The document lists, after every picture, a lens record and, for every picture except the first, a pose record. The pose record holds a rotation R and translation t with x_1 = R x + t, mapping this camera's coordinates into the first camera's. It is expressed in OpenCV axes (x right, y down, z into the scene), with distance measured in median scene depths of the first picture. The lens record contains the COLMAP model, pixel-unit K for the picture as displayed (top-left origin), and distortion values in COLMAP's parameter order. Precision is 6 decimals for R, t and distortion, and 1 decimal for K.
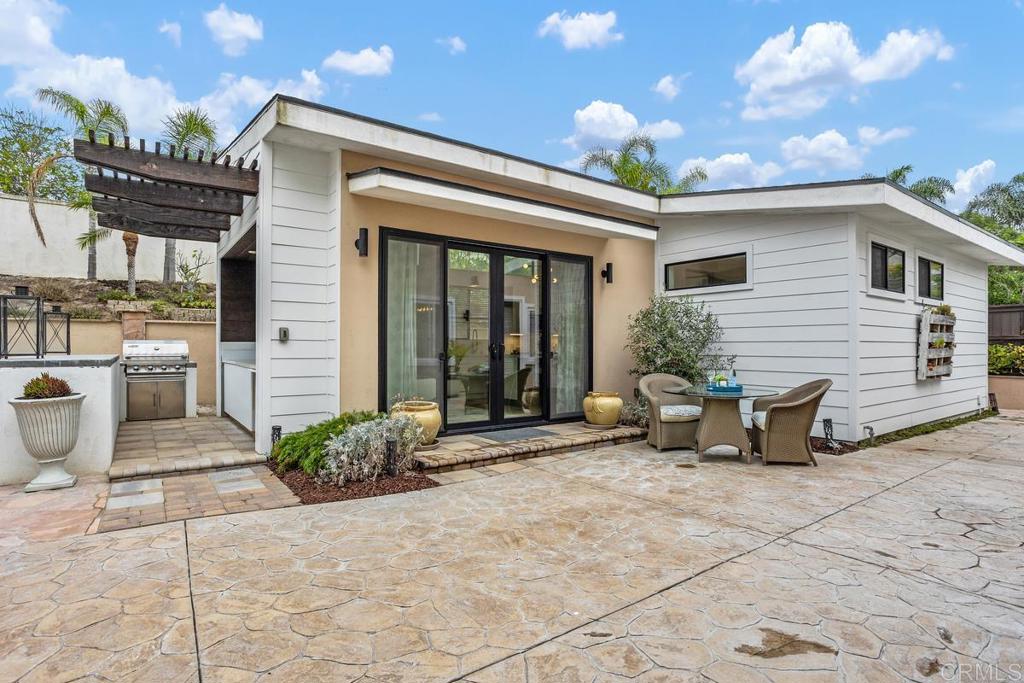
lens RADIAL K [[542.0, 0, 512.0], [0, 542.0, 341.5], [0, 0, 1]] dist [0.000061, 0.000681]
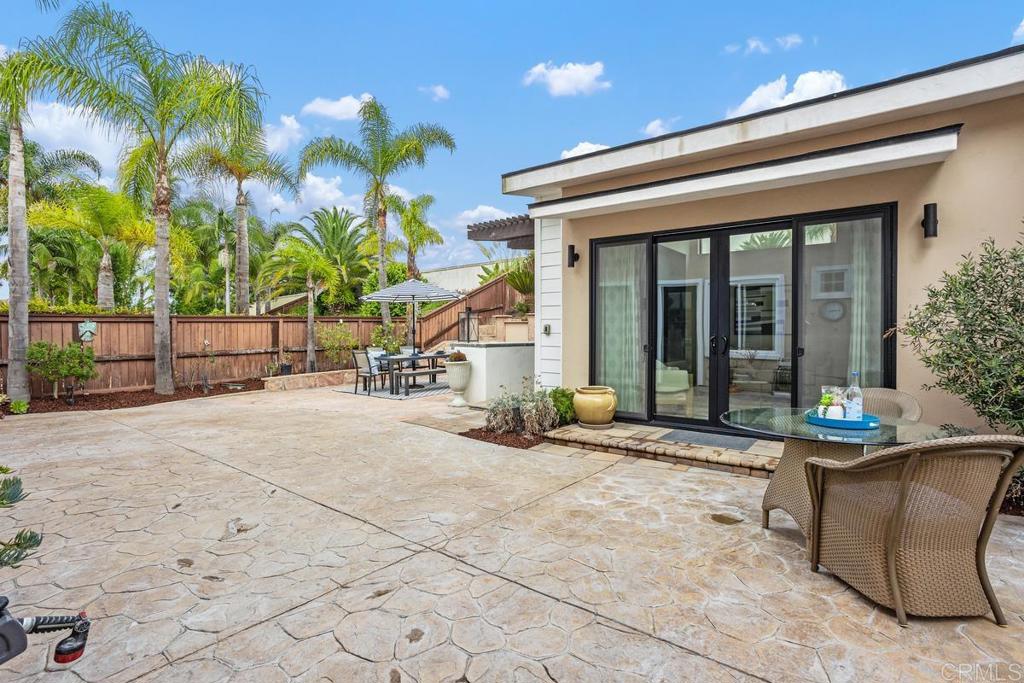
lens RADIAL K [[503.7, 0, 512.0], [0, 503.7, 341.5], [0, 0, 1]] dist [-0.055078, 0.000217]
pose [[0.230615, 0.014894, -0.972931, 0.992480], [0.005698, 0.999845, 0.016657, -0.004752], [0.973028, -0.009385, 0.230495, 0.692433]]
